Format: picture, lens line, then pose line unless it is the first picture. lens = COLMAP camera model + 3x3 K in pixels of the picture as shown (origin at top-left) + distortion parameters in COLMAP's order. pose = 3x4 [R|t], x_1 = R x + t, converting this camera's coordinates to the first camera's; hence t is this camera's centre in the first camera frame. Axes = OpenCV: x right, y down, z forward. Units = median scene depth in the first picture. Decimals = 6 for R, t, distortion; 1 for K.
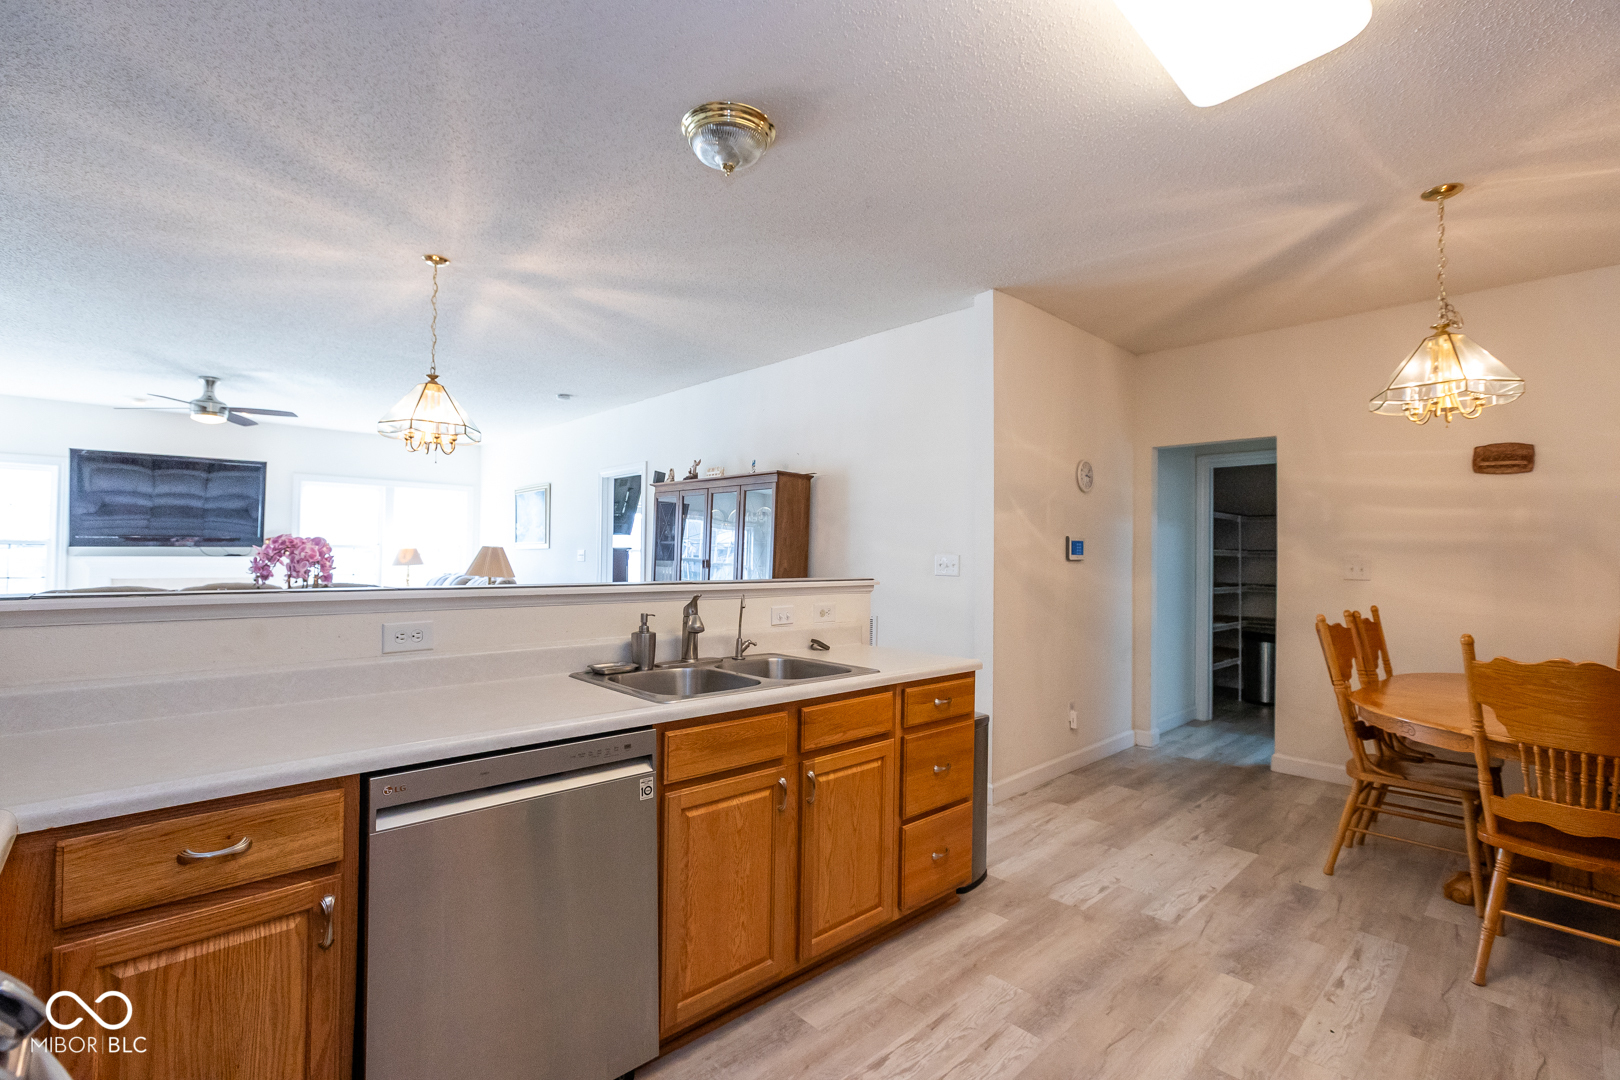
lens RADIAL K [[721.0, 0, 812.8], [0, 721.0, 541.6], [0, 0, 1]] dist [-0.000448, 0.000485]
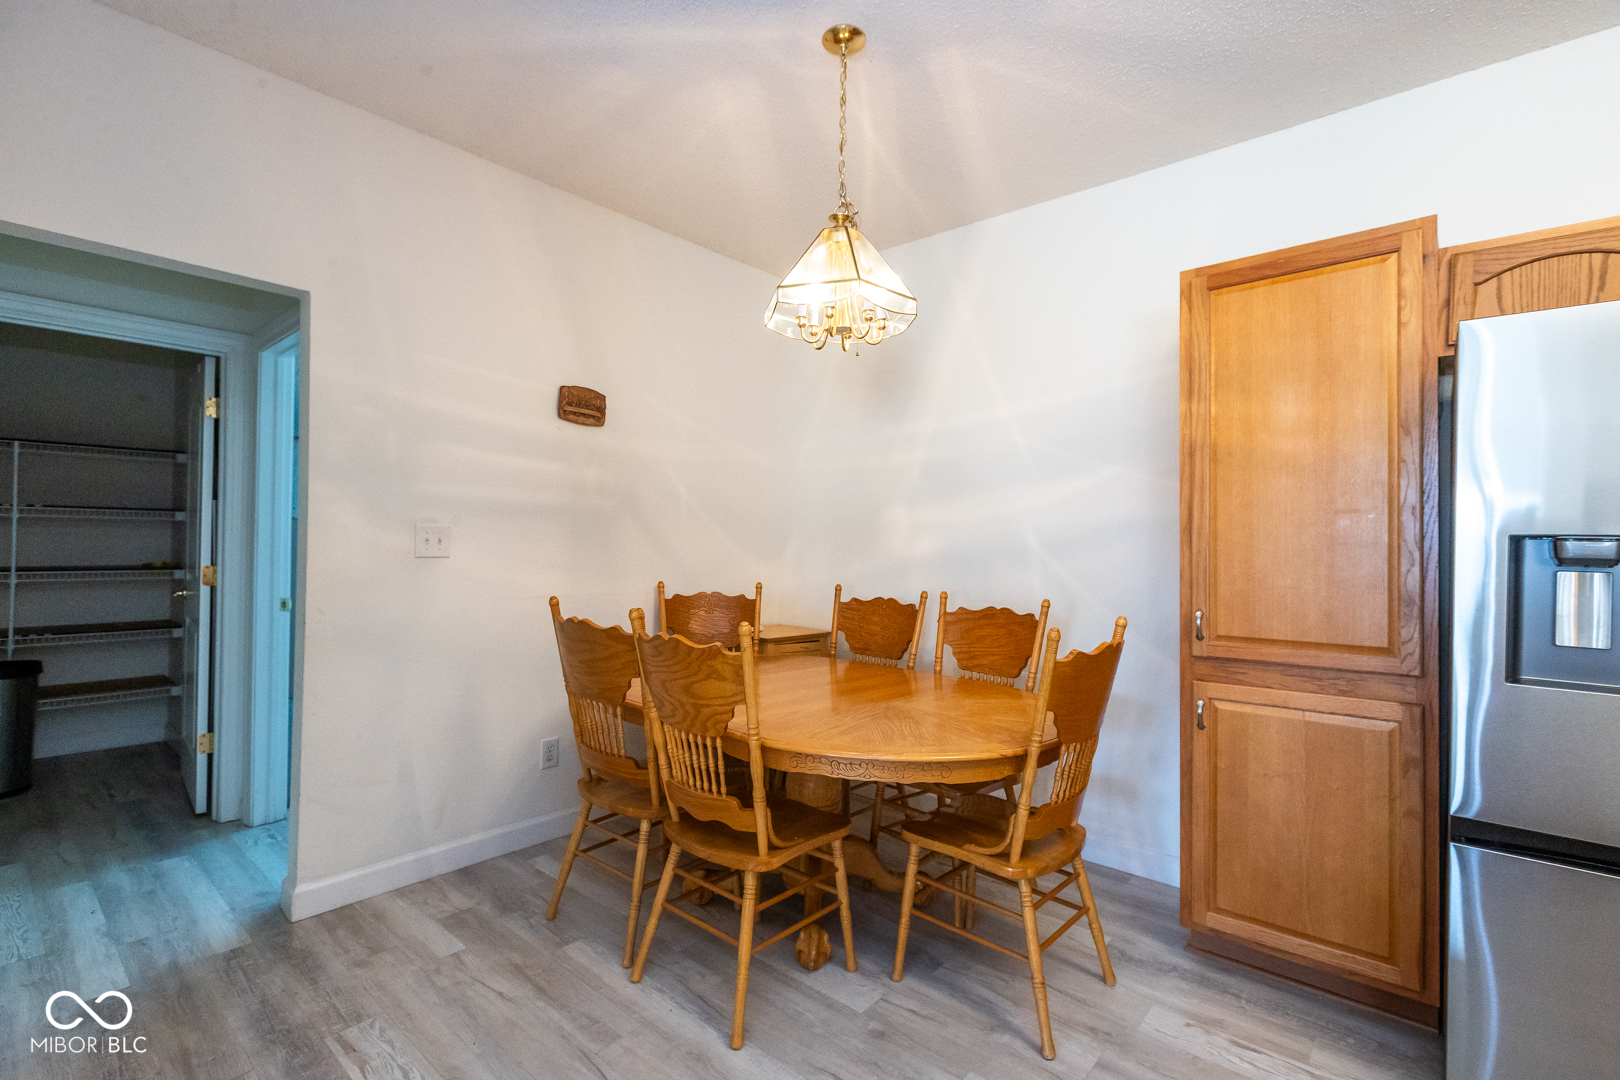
lens RADIAL K [[741.1, 0, 805.9], [0, 741.1, 539.7], [0, 0, 1]] dist [-0.017322, 0.008579]
pose [[-0.095707, -0.015020, 0.995296, 0.071888], [-0.036930, 0.999251, 0.011528, 0.017893], [-0.994724, -0.035653, -0.096190, 0.744167]]
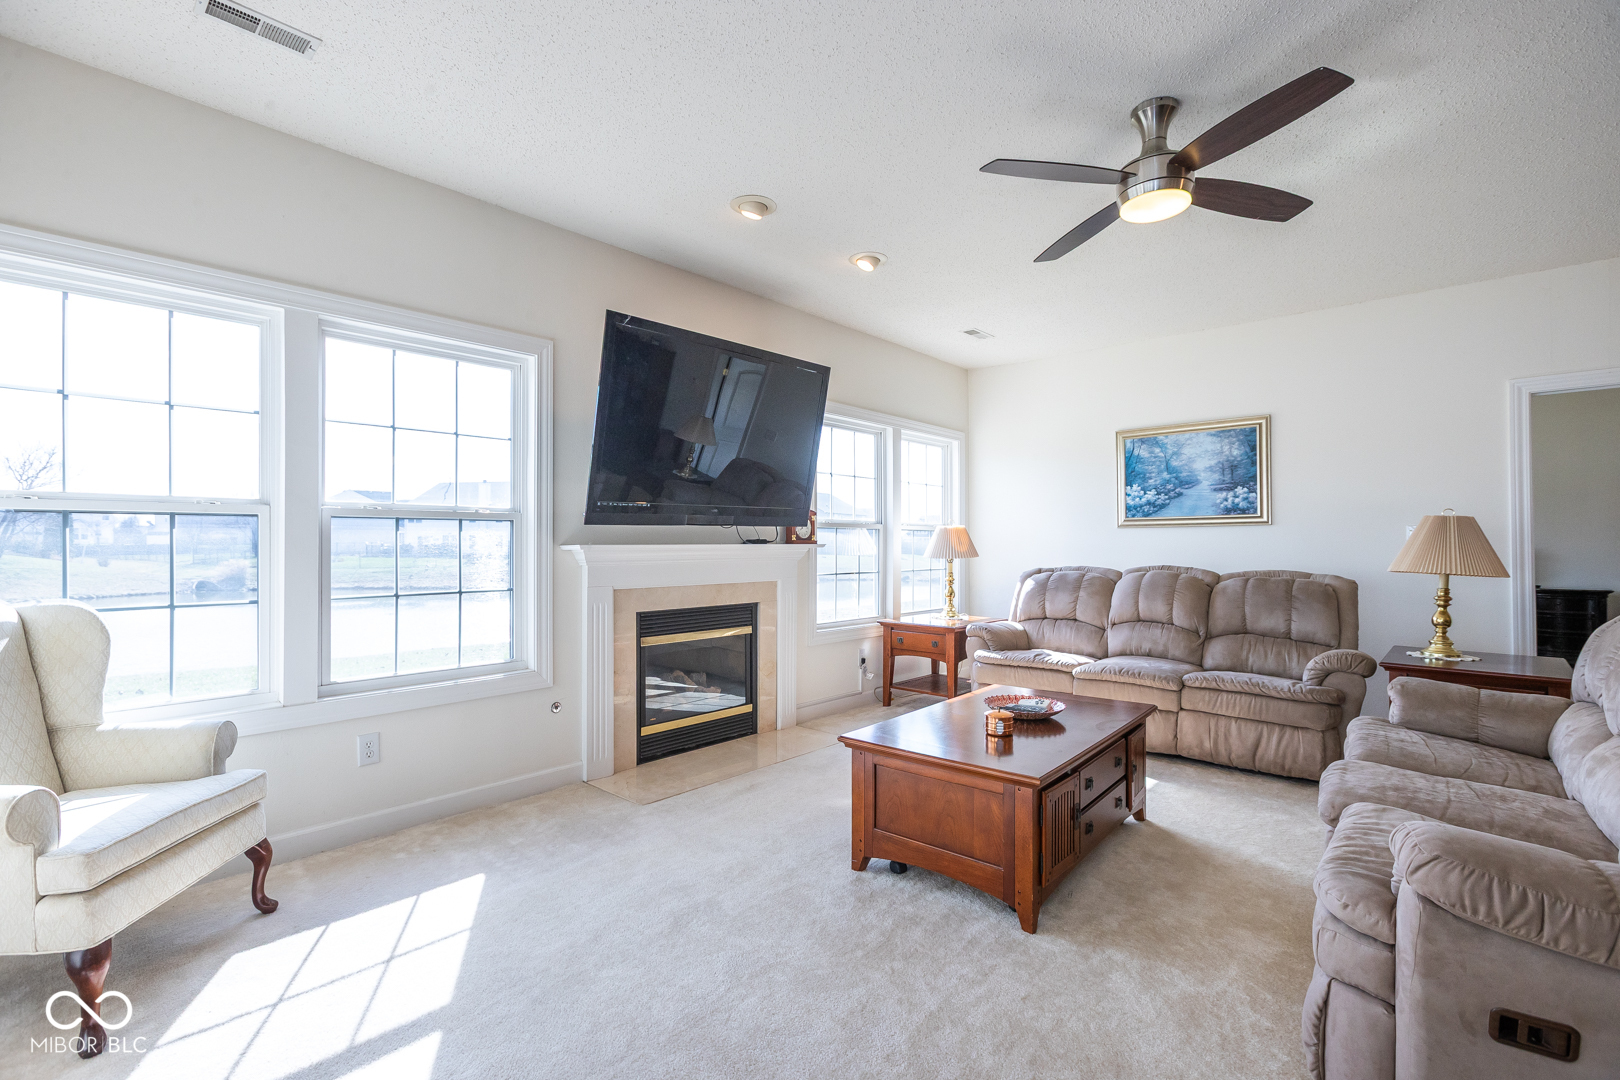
lens RADIAL K [[727.2, 0, 801.6], [0, 727.2, 539.2], [0, 0, 1]] dist [-0.000945, 0.001528]
pose [[0.996625, -0.010061, 0.081475, -1.591609], [0.008948, 0.999862, 0.014022, 0.019687], [-0.081605, -0.013246, 0.996577, 0.884069]]
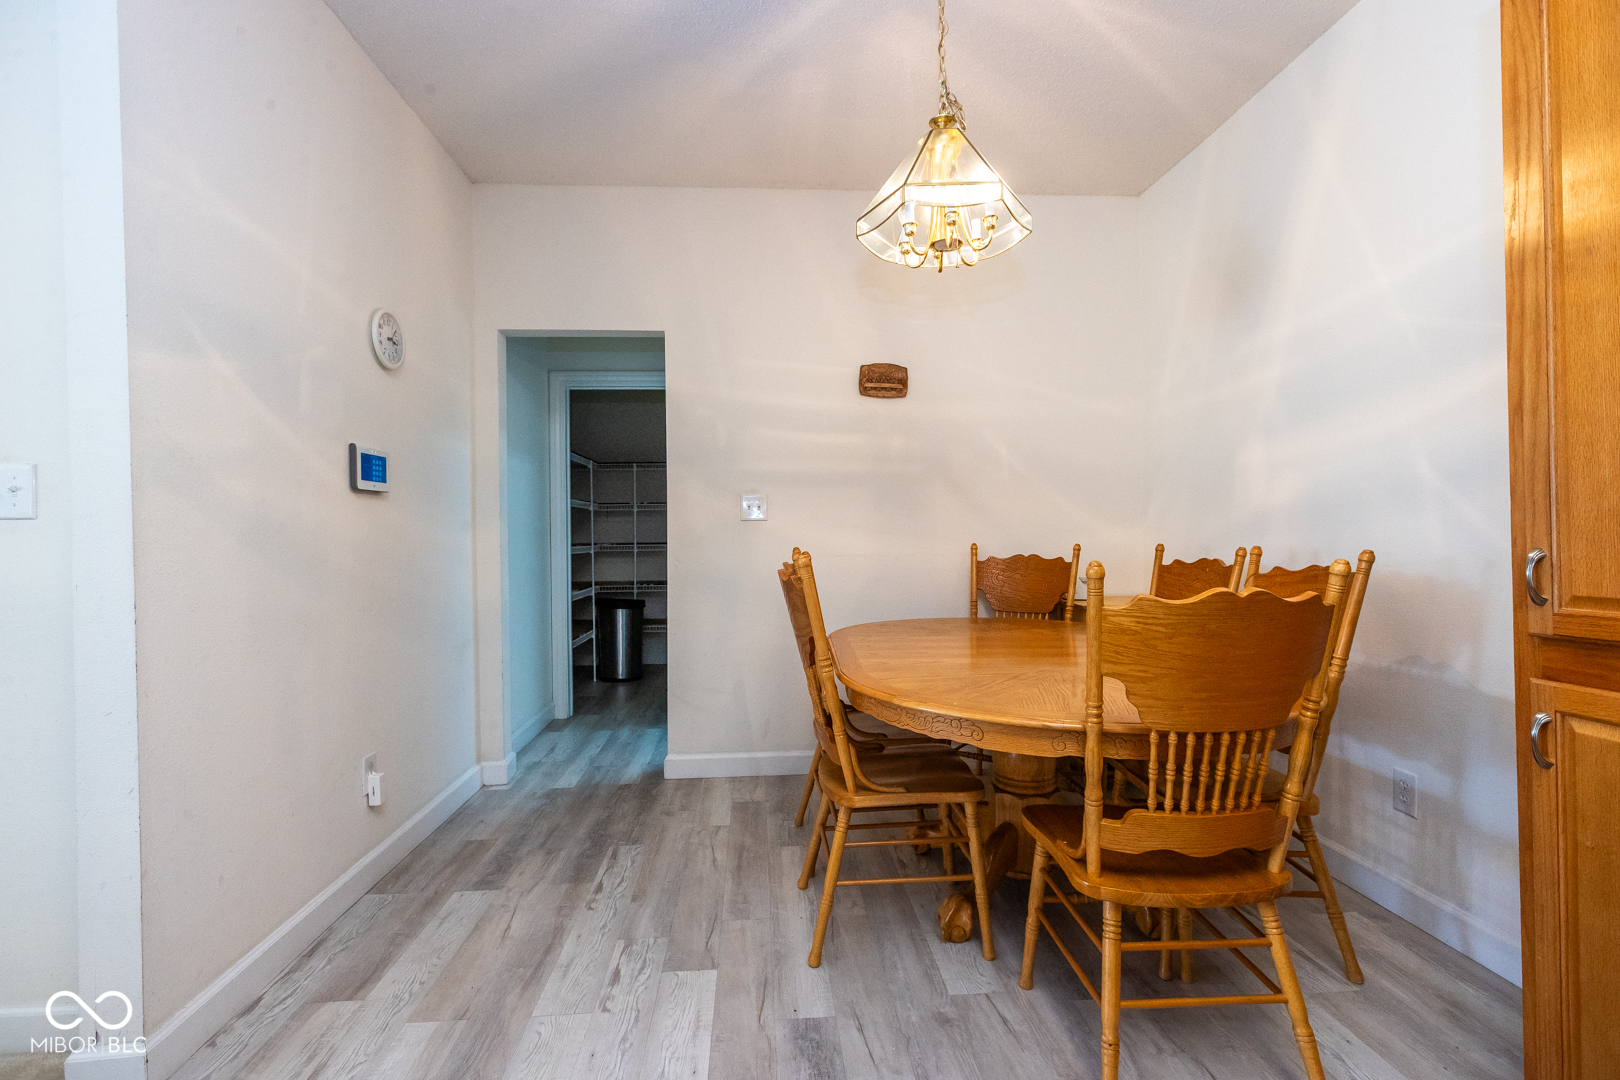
lens RADIAL K [[724.3, 0, 807.0], [0, 724.3, 539.1], [0, 0, 1]] dist [-0.008714, 0.001299]
pose [[0.638549, -0.027978, 0.769073, 0.171797], [0.006369, 0.999497, 0.031073, 0.049745], [-0.769555, -0.014944, 0.638406, 0.444076]]
